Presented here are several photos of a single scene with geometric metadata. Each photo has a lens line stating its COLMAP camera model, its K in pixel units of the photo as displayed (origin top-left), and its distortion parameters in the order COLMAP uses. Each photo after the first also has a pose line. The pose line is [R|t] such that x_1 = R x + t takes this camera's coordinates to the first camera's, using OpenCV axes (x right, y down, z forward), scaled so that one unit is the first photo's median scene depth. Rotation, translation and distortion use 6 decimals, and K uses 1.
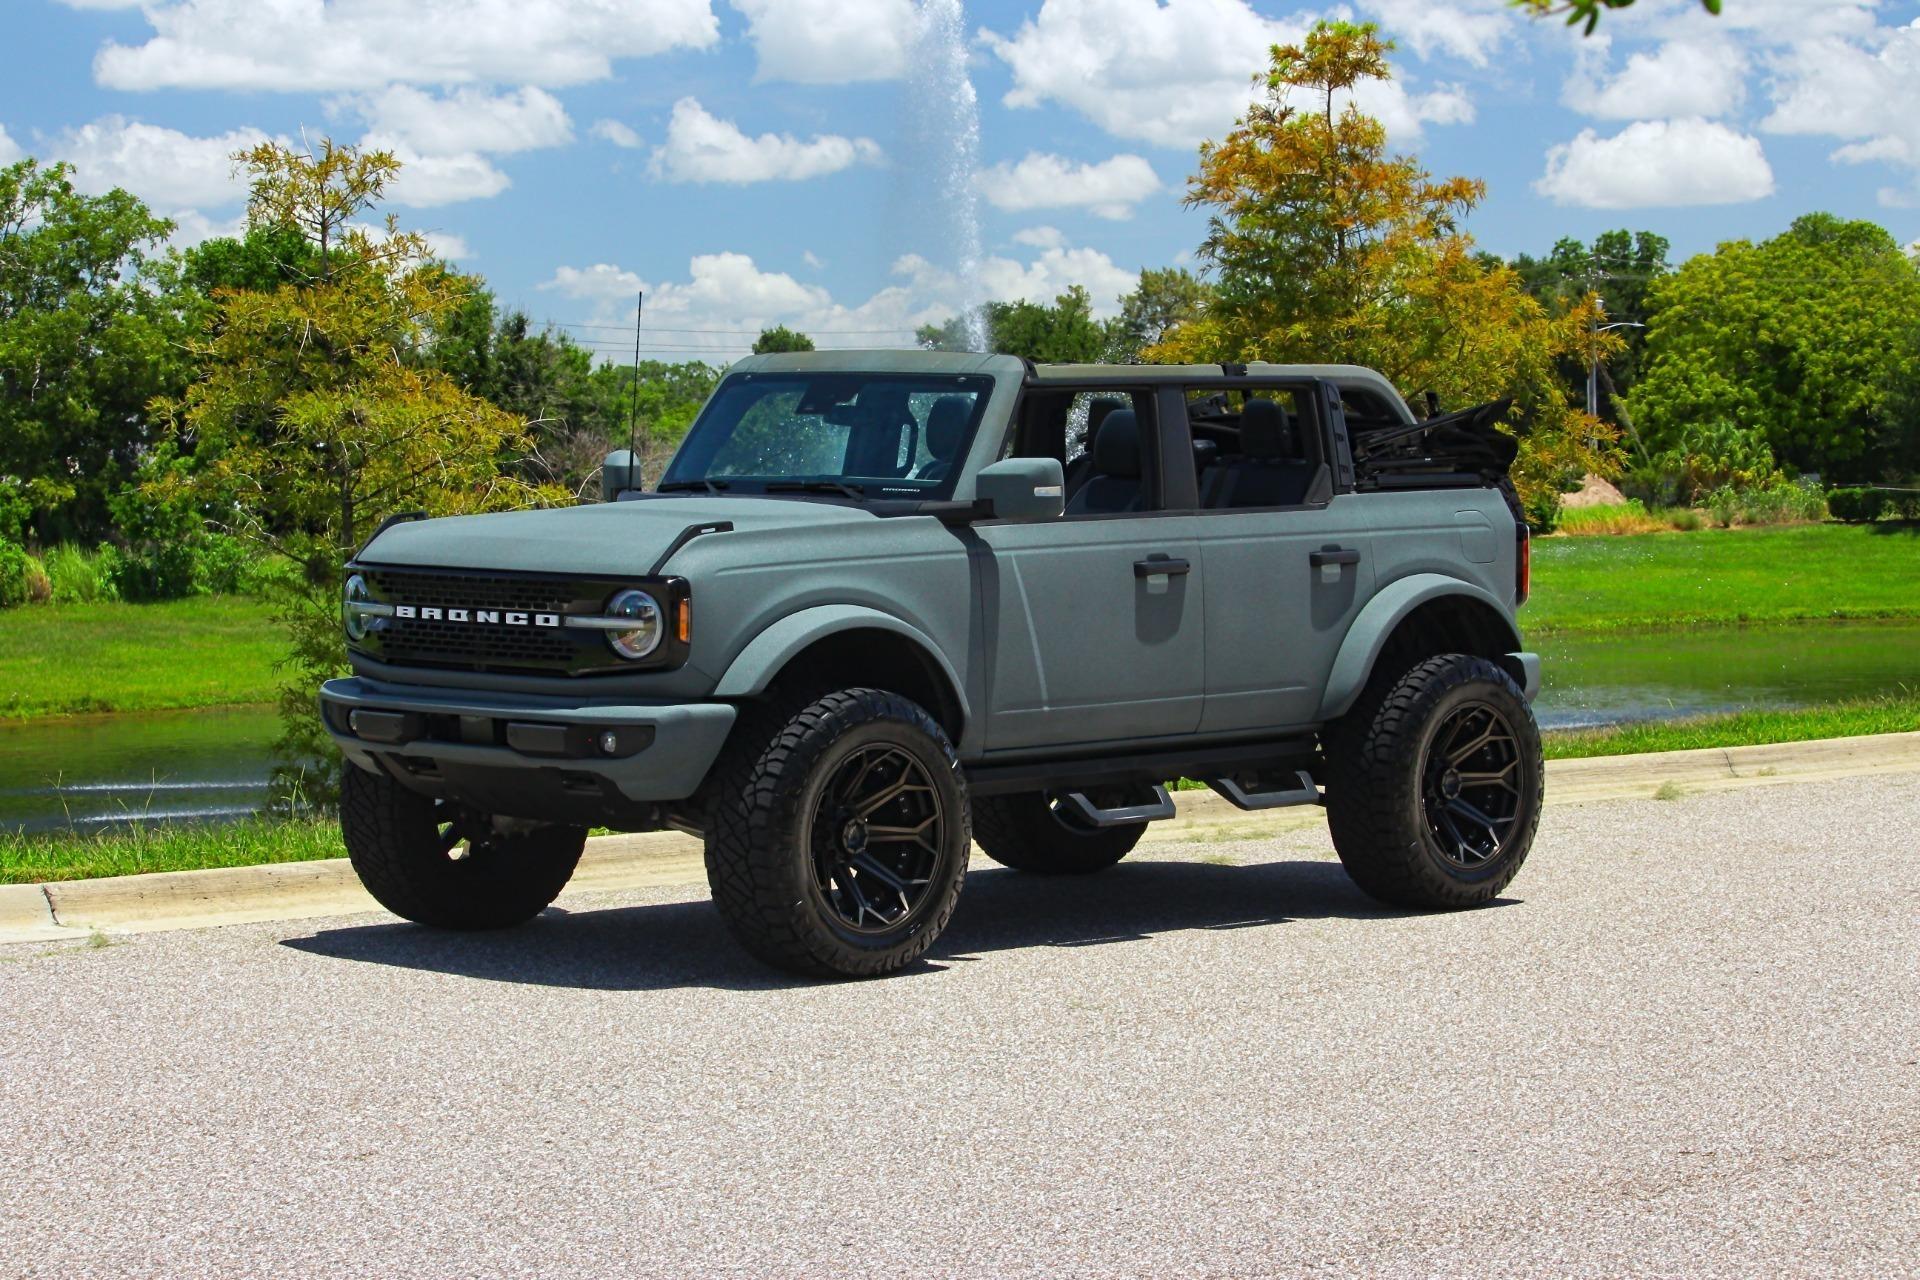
lens RADIAL K [[4815.5, 0, 960.0], [0, 4815.5, 640.0], [0, 0, 1]] dist [-0.398920, 0.036312]
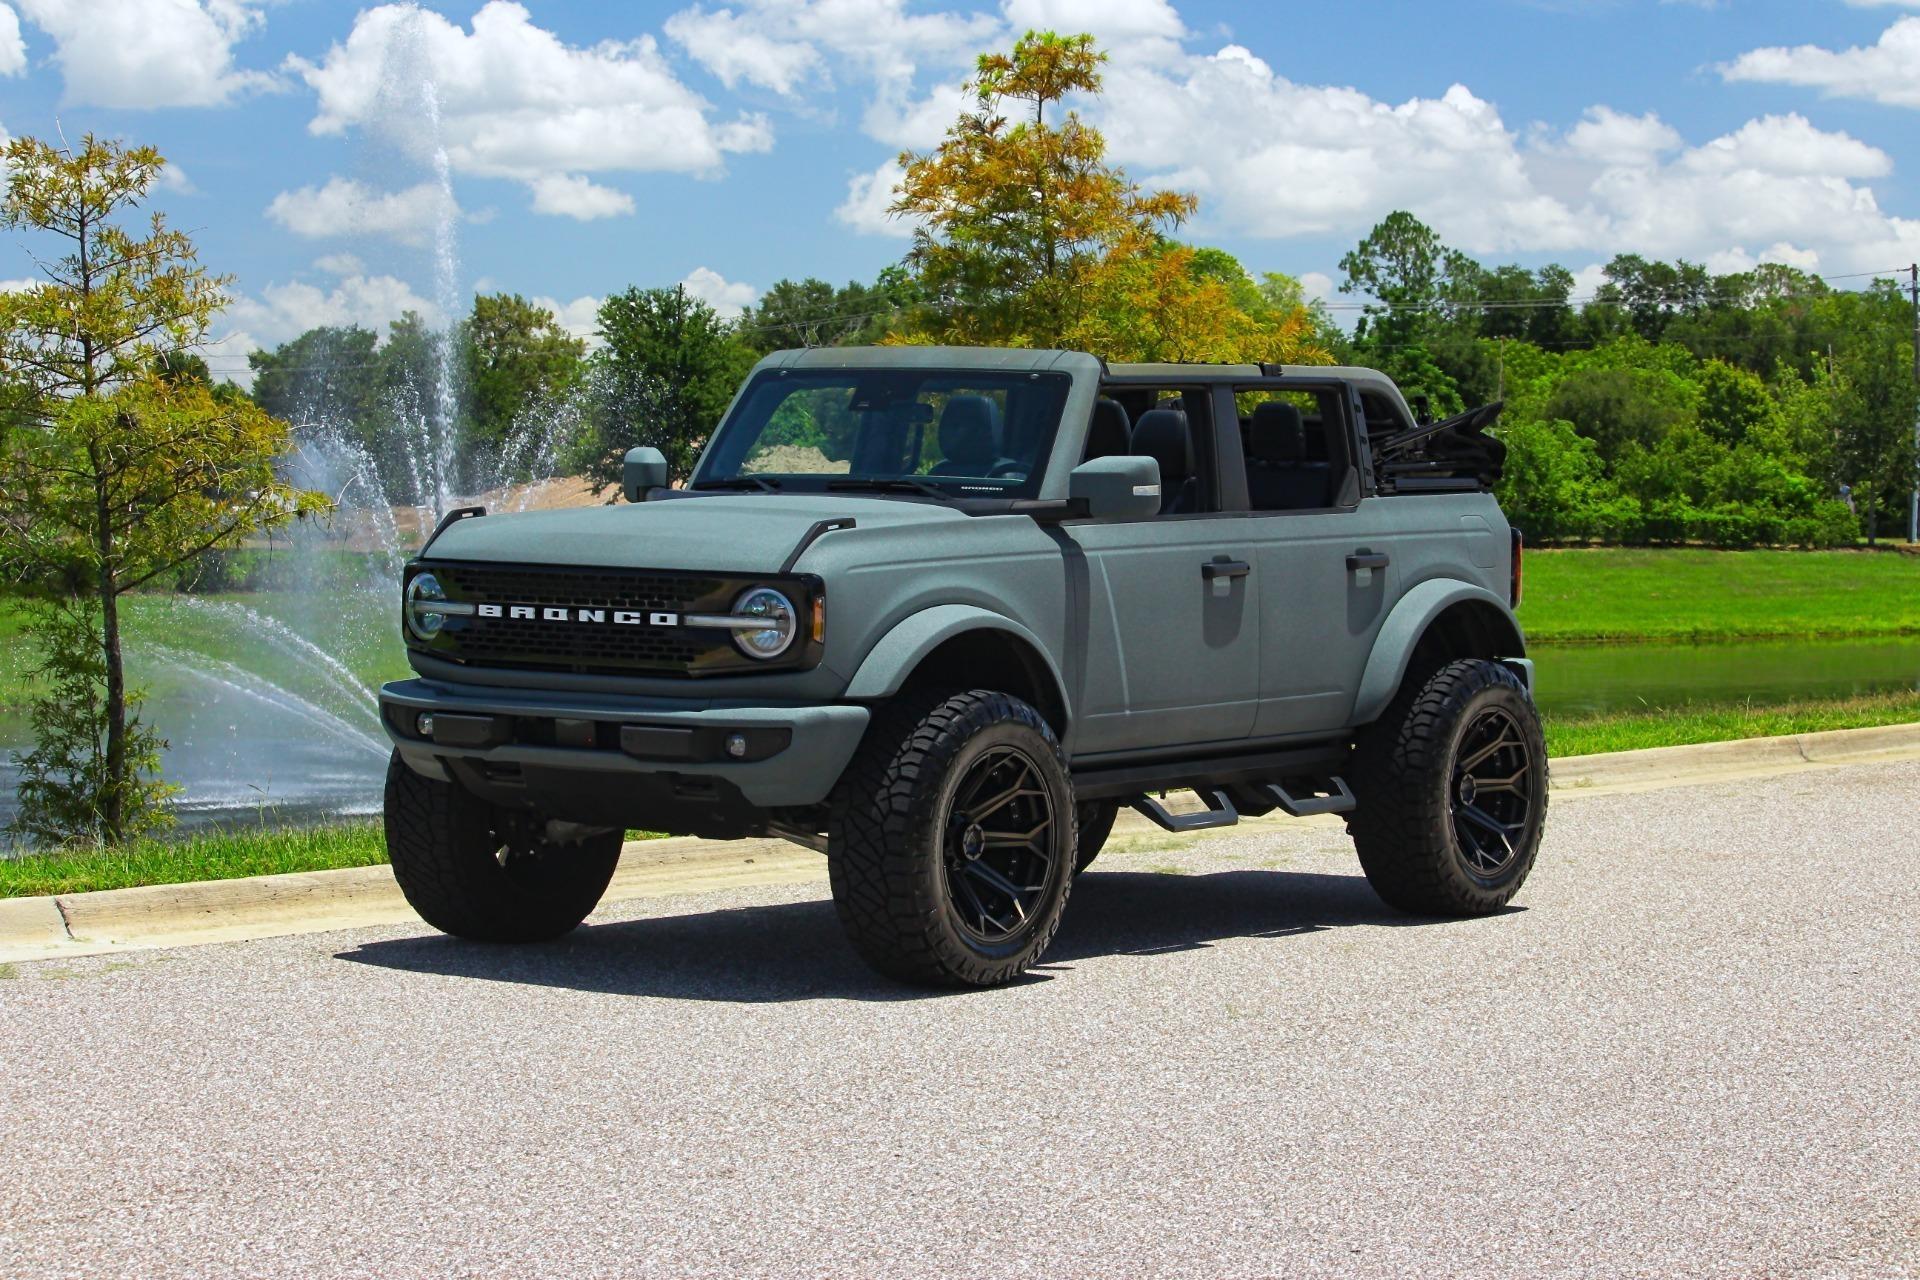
lens RADIAL K [[4815.5, 0, 960.0], [0, 4815.5, 640.0], [0, 0, 1]] dist [-0.398920, 0.036312]
pose [[0.989620, 0.002345, 0.143688, -0.150431], [-0.001530, 0.999982, -0.005779, 0.005040], [-0.143698, 0.005499, 0.989606, 0.032795]]
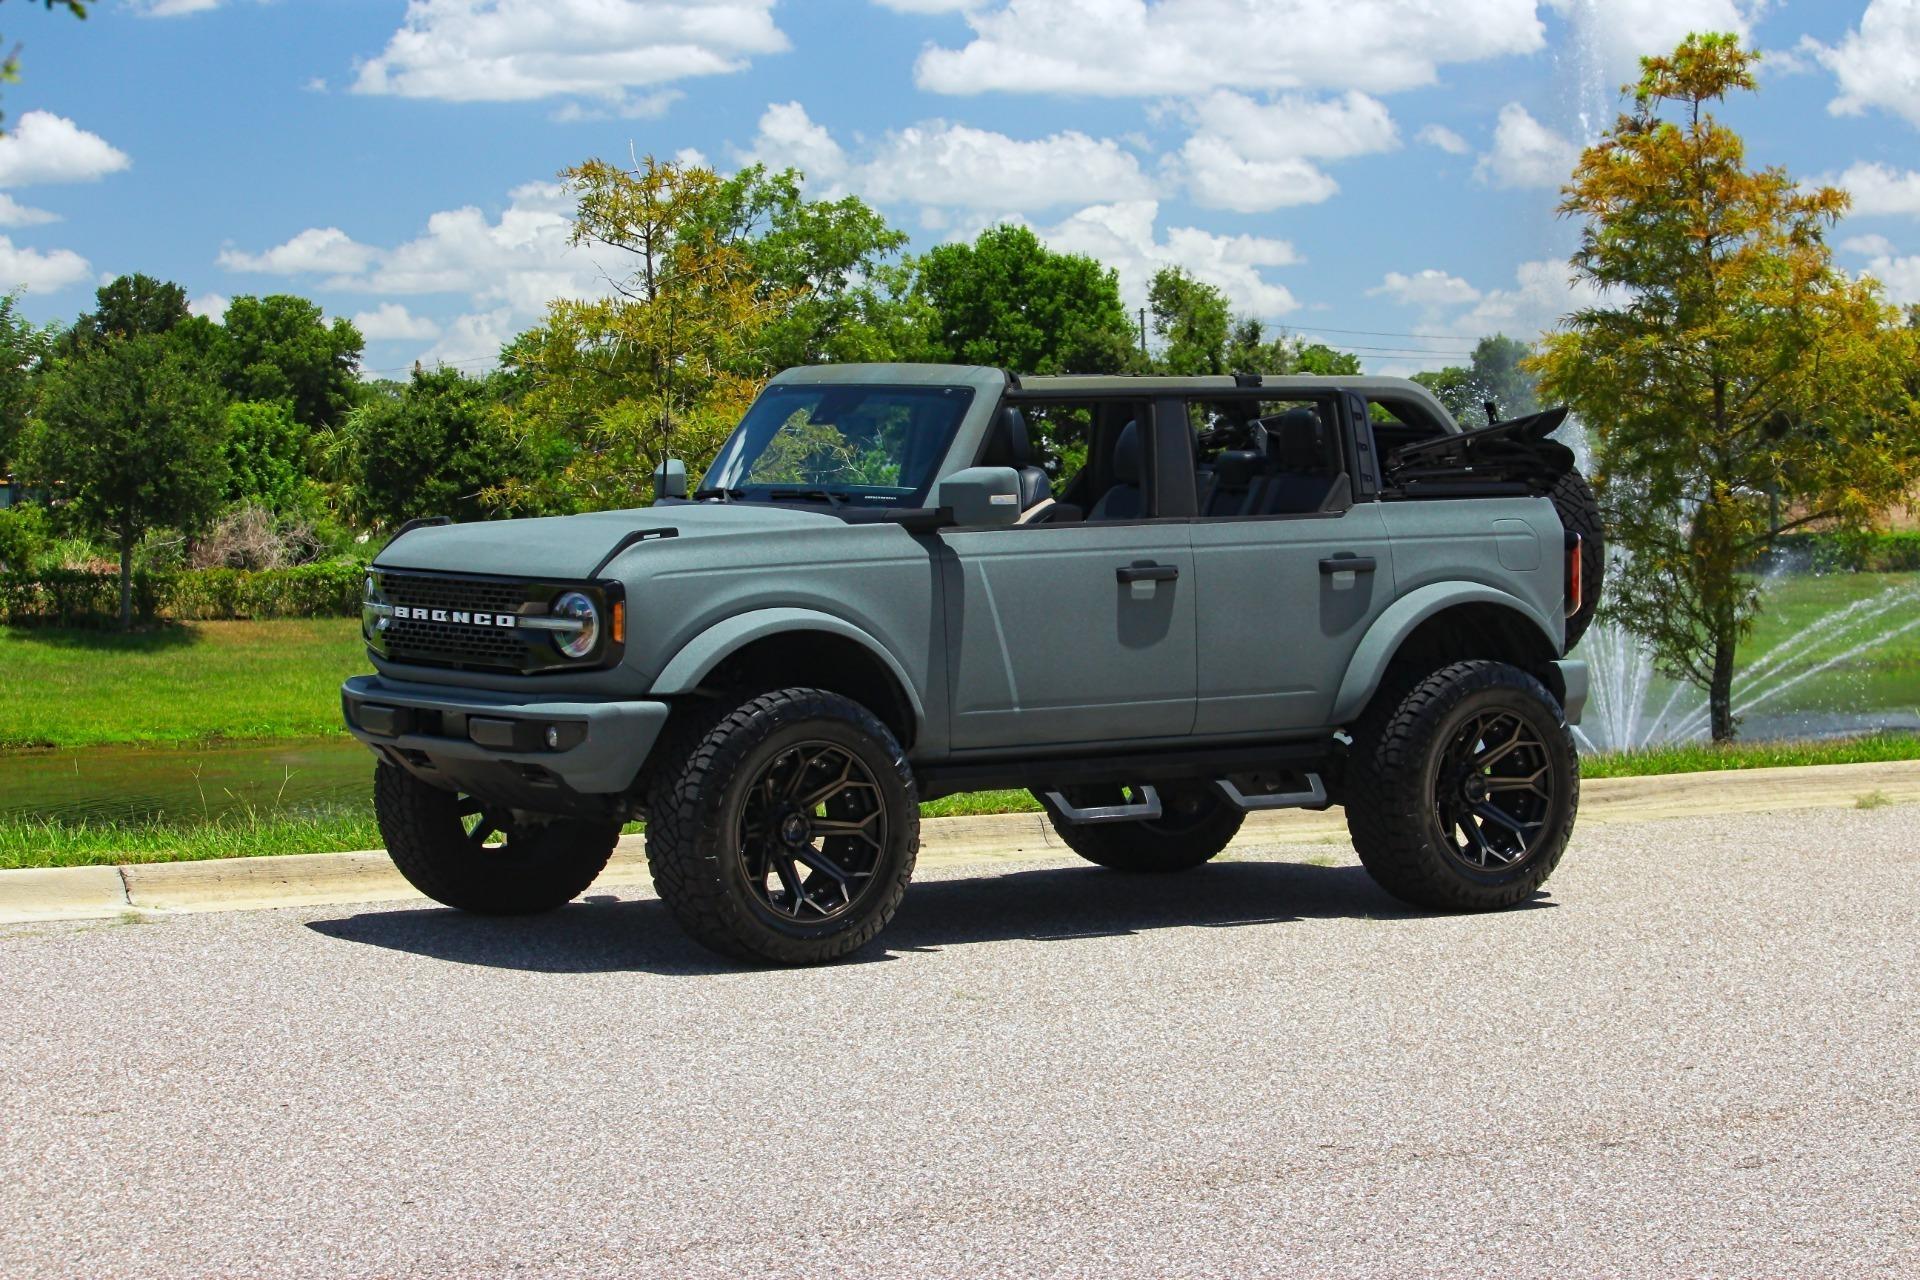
lens RADIAL K [[4834.2, 0, 1048.2], [0, 4834.2, 645.1], [0, 0, 1]] dist [-0.424955, -0.070958]
pose [[0.988508, 0.006944, -0.151008, 0.173580], [-0.007021, 0.999975, 0.000028, 0.000305], [0.151004, 0.001032, 0.988533, -0.023473]]
